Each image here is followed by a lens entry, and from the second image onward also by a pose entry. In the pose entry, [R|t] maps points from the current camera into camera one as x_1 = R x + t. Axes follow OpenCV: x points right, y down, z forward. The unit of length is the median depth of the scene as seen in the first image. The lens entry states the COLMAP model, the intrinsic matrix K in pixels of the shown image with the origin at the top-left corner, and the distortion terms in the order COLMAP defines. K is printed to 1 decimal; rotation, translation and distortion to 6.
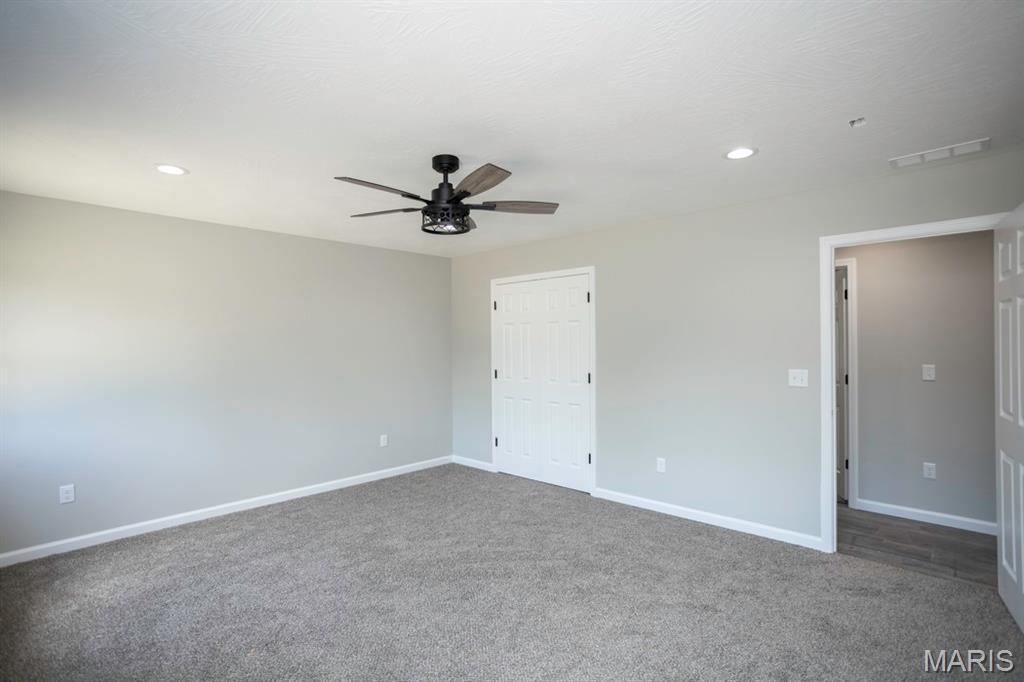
lens RADIAL K [[510.7, 0, 512.0], [0, 510.7, 341.0], [0, 0, 1]] dist [0.001291, 0.000863]
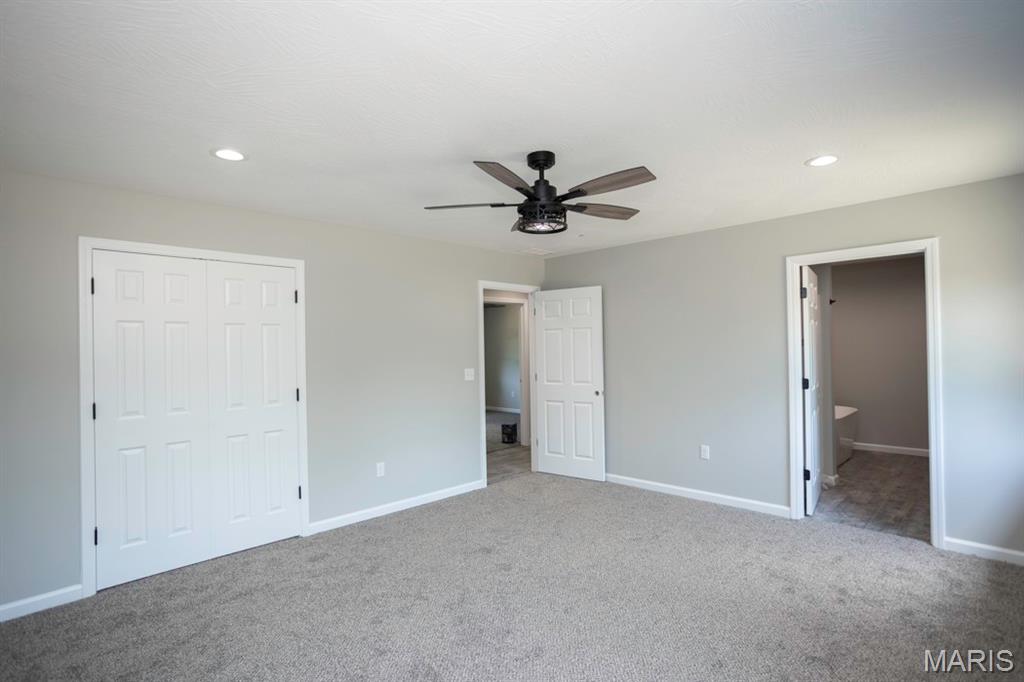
lens RADIAL K [[510.7, 0, 512.0], [0, 510.7, 341.0], [0, 0, 1]] dist [0.001291, 0.000863]
pose [[0.029439, 0.014778, 0.999457, -0.713132], [0.005972, 0.999870, -0.014960, -0.000437], [-0.999549, 0.006409, 0.029347, 0.679271]]
